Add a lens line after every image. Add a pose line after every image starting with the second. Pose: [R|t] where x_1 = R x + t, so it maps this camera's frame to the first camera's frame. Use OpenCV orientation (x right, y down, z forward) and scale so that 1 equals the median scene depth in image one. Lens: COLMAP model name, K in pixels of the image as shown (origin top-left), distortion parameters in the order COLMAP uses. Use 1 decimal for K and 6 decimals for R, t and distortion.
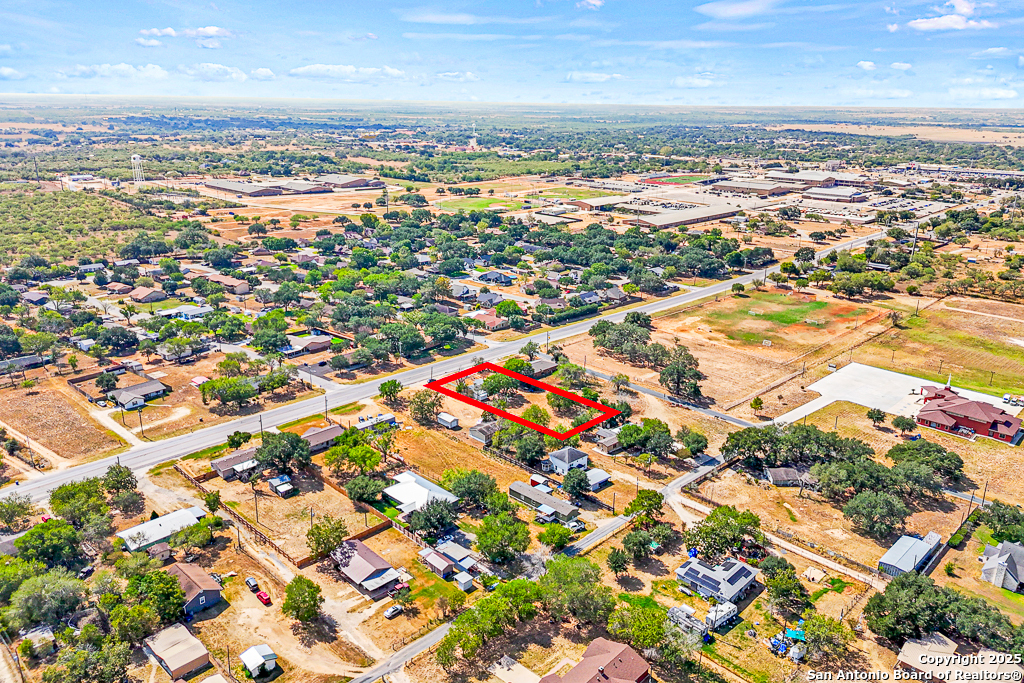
lens RADIAL K [[747.8, 0, 512.0], [0, 747.8, 341.5], [0, 0, 1]] dist [0.016754, -0.003916]
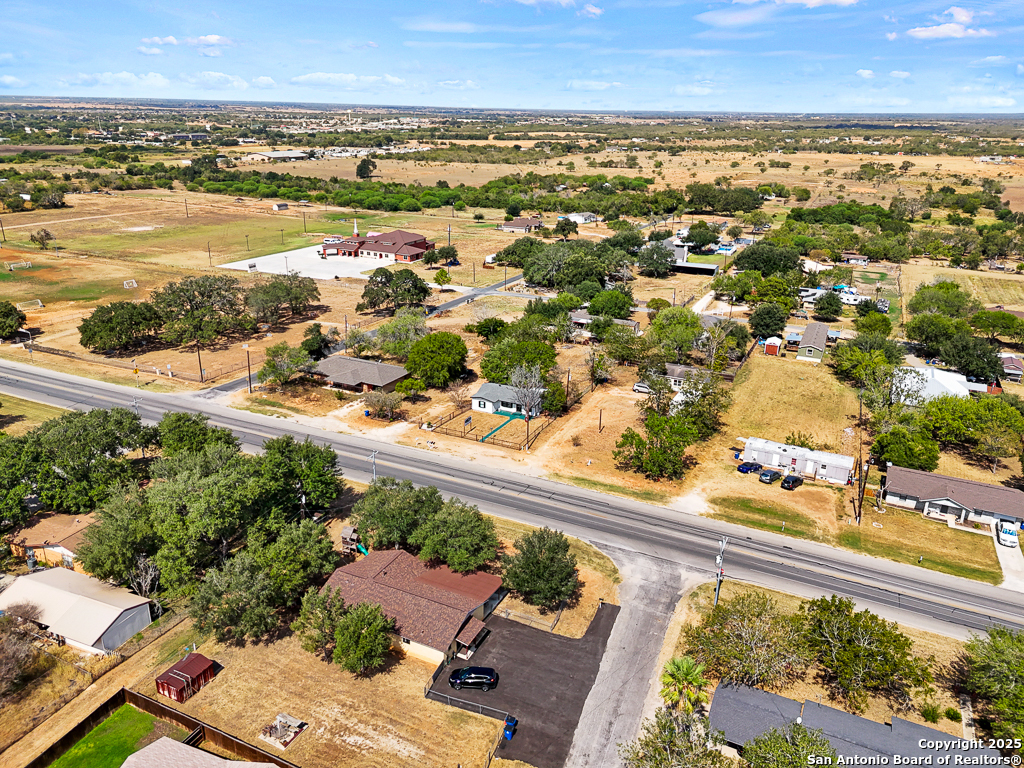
lens RADIAL K [[750.5, 0, 512.0], [0, 750.5, 384.0], [0, 0, 1]] dist [0.037282, -0.044154]
pose [[-0.312433, -0.345603, 0.884841, -0.402126], [0.265035, 0.862769, 0.430565, -0.129269], [-0.912218, 0.369036, -0.177960, 0.956435]]
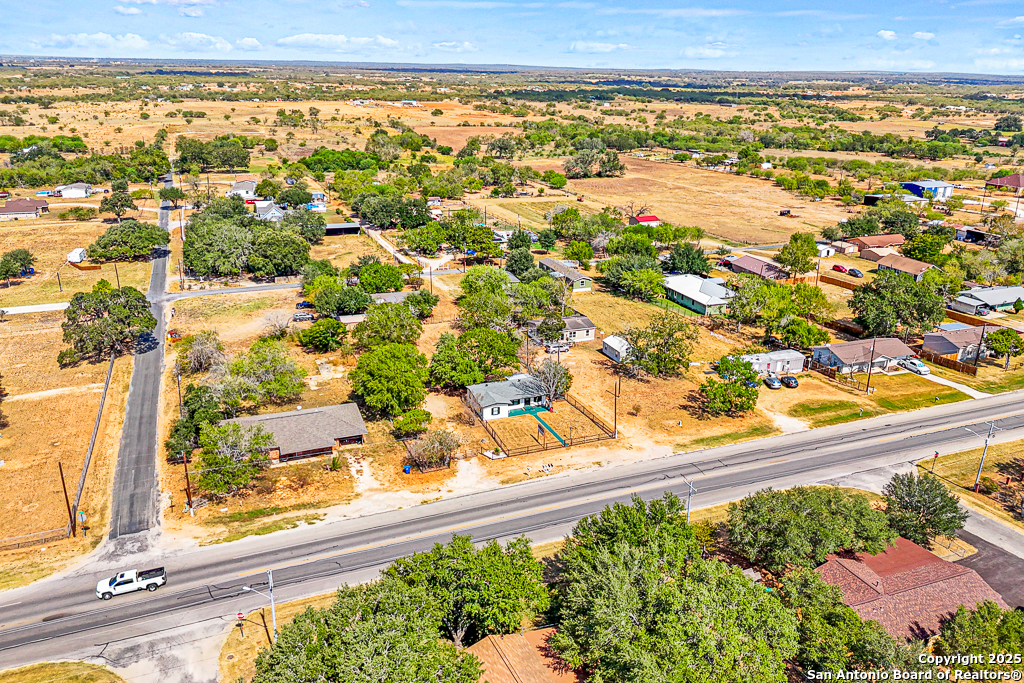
lens RADIAL K [[747.8, 0, 512.0], [0, 747.8, 341.5], [0, 0, 1]] dist [0.016754, -0.003916]
pose [[-0.916133, -0.174152, 0.361070, -0.168506], [0.079667, 0.803644, 0.589753, -0.178937], [-0.392879, 0.569058, -0.722371, 1.131866]]
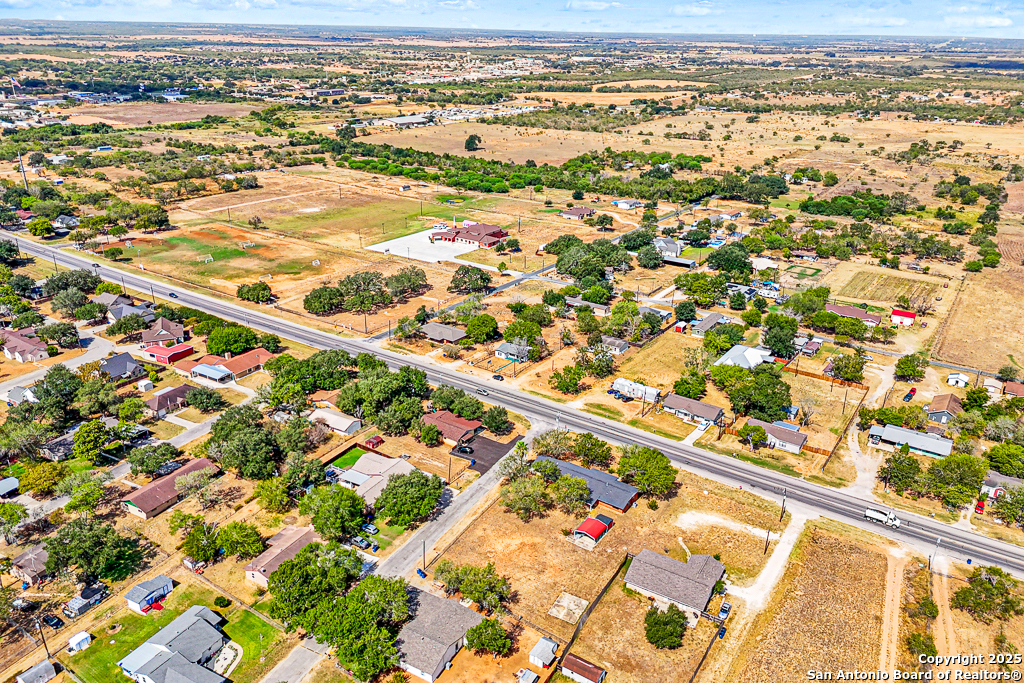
lens RADIAL K [[747.8, 0, 512.0], [0, 747.8, 341.5], [0, 0, 1]] dist [0.016754, -0.003916]
pose [[-0.166536, -0.394840, 0.903531, -0.781096], [0.279415, 0.859870, 0.427261, -0.308264], [-0.945618, 0.323614, -0.032875, 0.912961]]
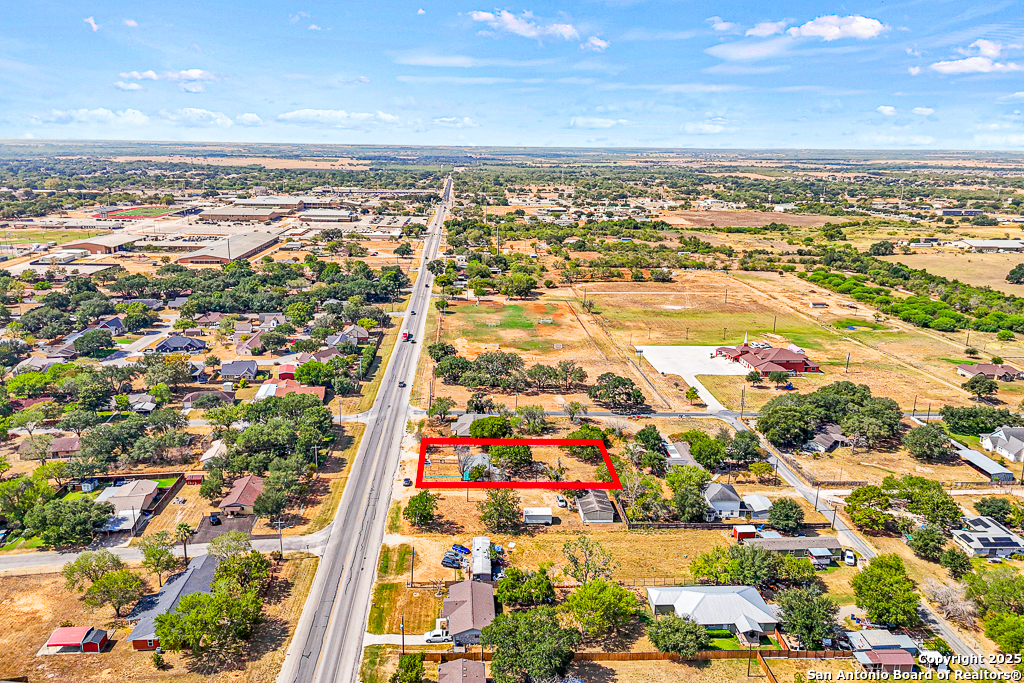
lens RADIAL K [[747.8, 0, 512.0], [0, 747.8, 341.5], [0, 0, 1]] dist [0.016754, -0.003916]
pose [[0.666235, -0.194333, 0.719976, -0.471677], [0.224380, 0.972949, 0.054984, -0.082210], [-0.711185, 0.124916, 0.691817, 0.397144]]
